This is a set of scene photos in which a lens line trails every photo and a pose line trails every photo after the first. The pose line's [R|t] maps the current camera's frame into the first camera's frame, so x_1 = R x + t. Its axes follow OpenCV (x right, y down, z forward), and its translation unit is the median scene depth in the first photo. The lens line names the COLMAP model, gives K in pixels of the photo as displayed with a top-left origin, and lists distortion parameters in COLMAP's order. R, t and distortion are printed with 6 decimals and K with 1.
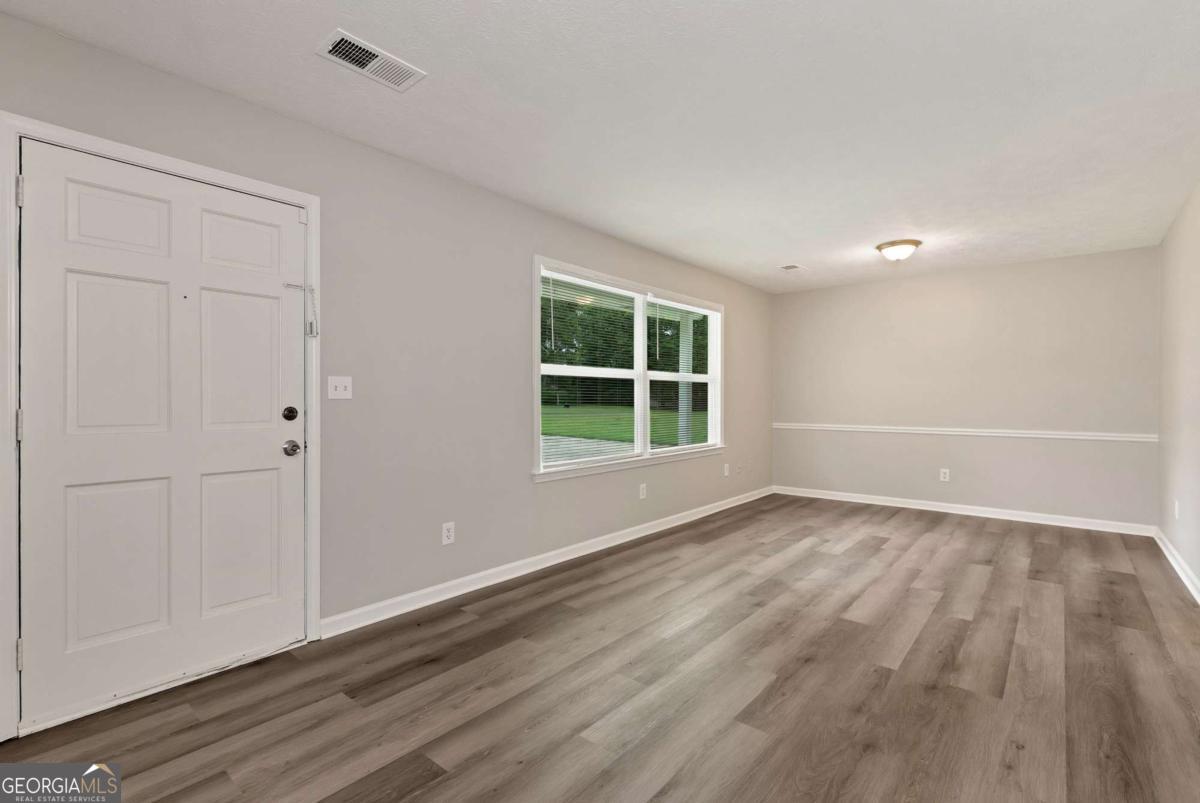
lens RADIAL K [[538.6, 0, 603.5], [0, 538.6, 398.4], [0, 0, 1]] dist [0.005974, 0.000098]
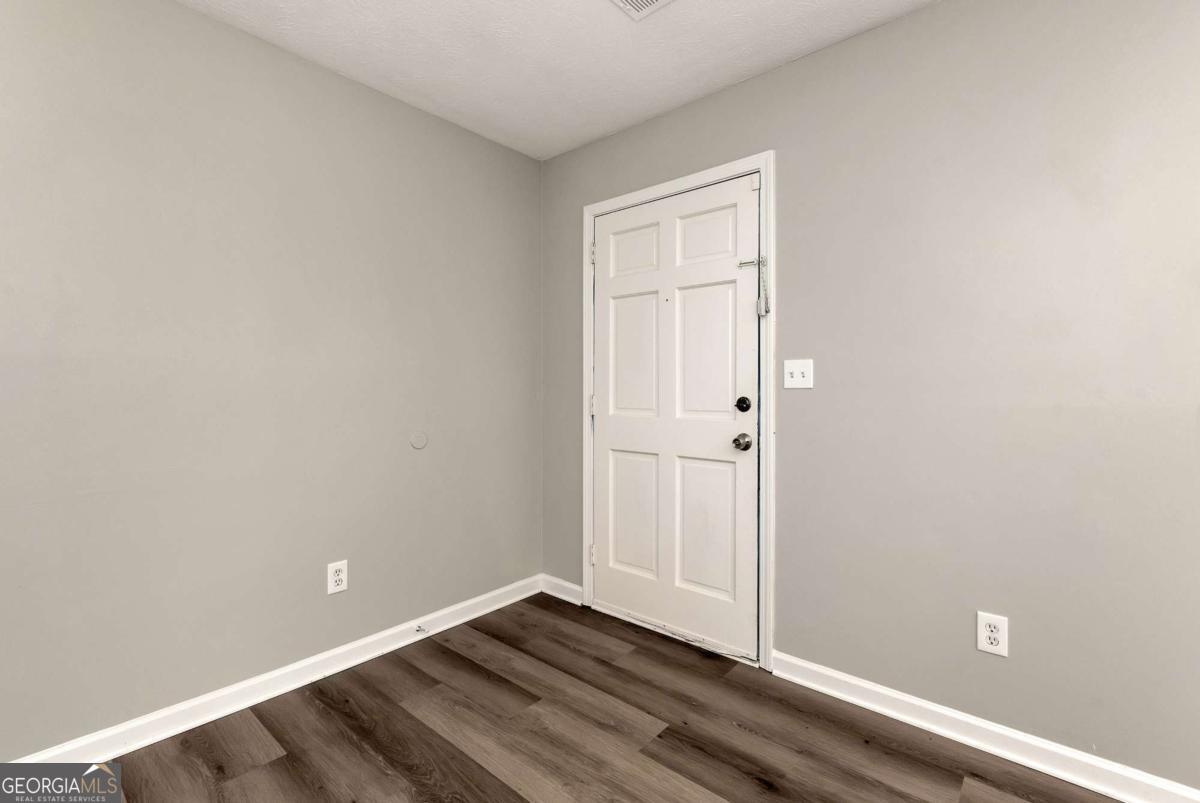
lens RADIAL K [[528.2, 0, 607.2], [0, 528.2, 391.2], [0, 0, 1]] dist [0.000569, -0.000067]
pose [[0.005304, -0.001242, -0.999985, 0.285711], [-0.002180, 0.999997, -0.001254, 0.006920], [0.999984, 0.002186, 0.005302, 0.699308]]
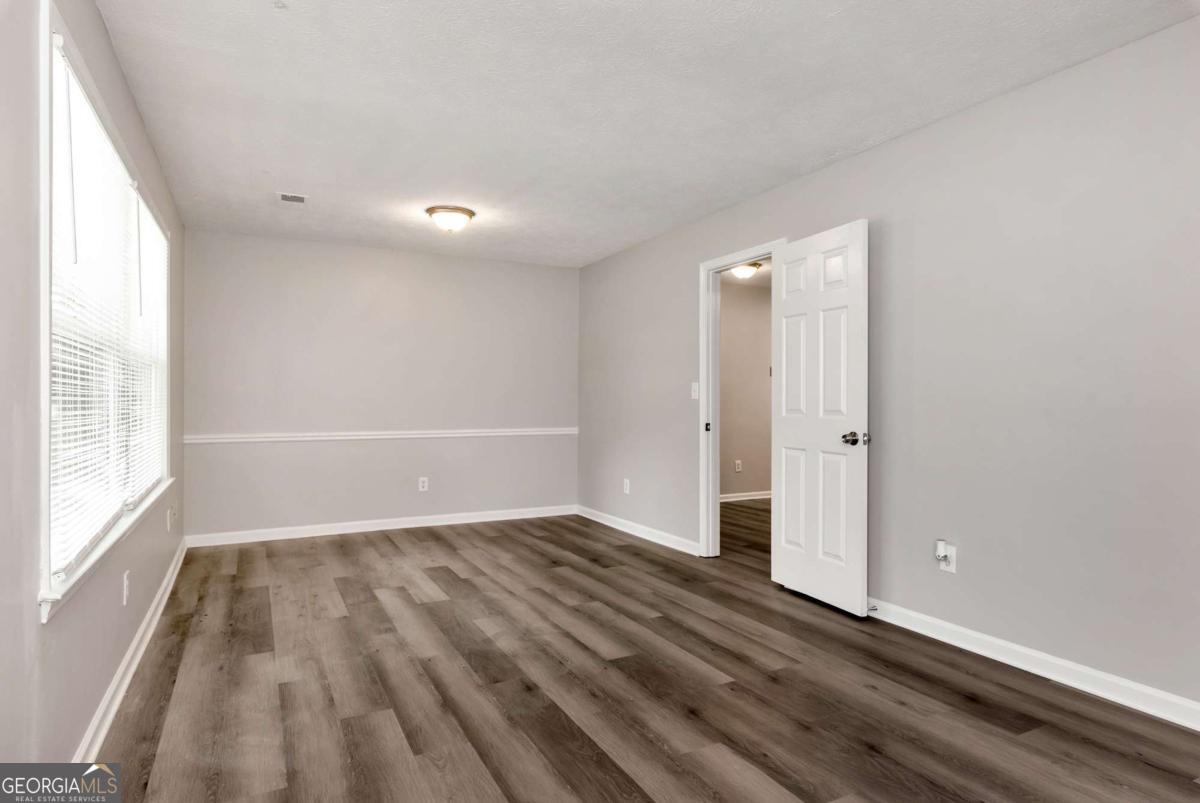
lens RADIAL K [[674.3, 0, 600.0], [0, 674.3, 401.5], [0, 0, 1]] dist [0.005423, 0.000856]
pose [[0.380690, -0.002019, 0.924701, -0.538964], [-0.002720, 0.999991, 0.003304, 0.008856], [-0.924699, -0.003773, 0.380681, 0.647058]]
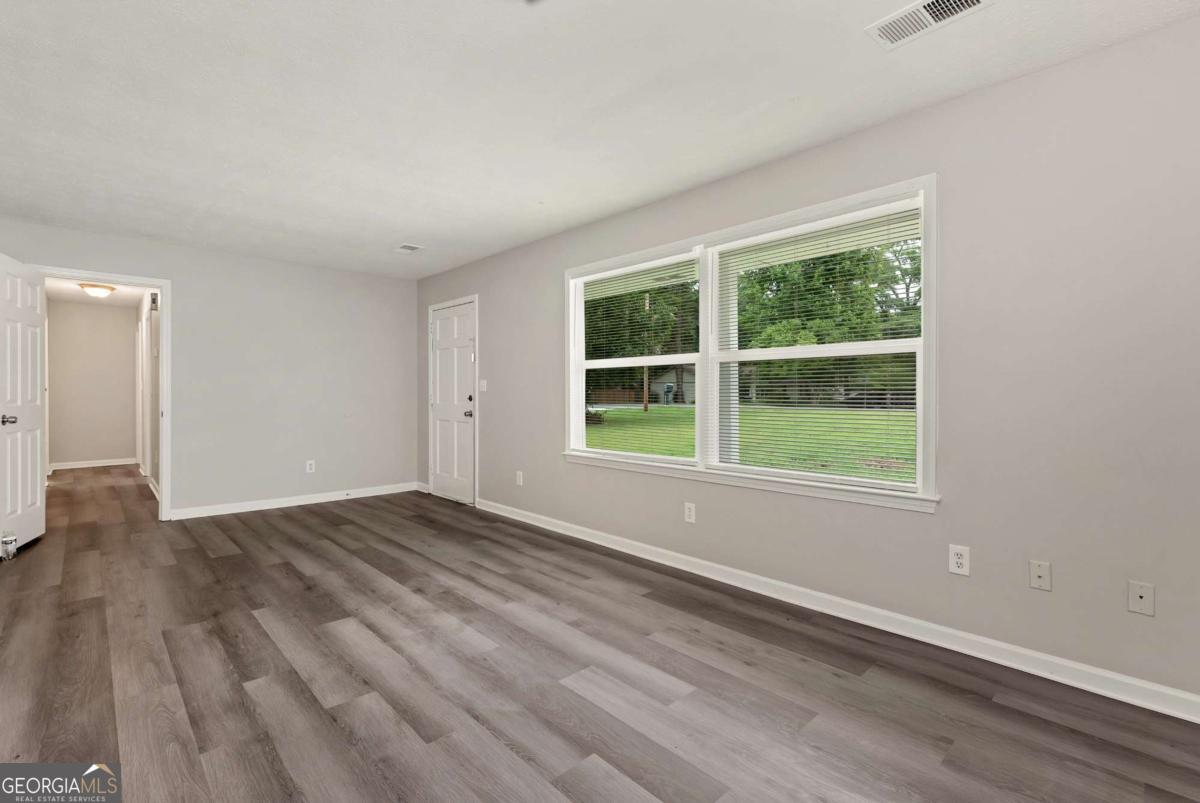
lens RADIAL K [[538.6, 0, 603.5], [0, 538.6, 398.4], [0, 0, 1]] dist [0.005974, 0.000098]
pose [[-0.104482, 0.008653, -0.994489, 1.404118], [0.001946, 0.999962, 0.008496, 0.010092], [0.994525, -0.001048, -0.104495, 1.613574]]
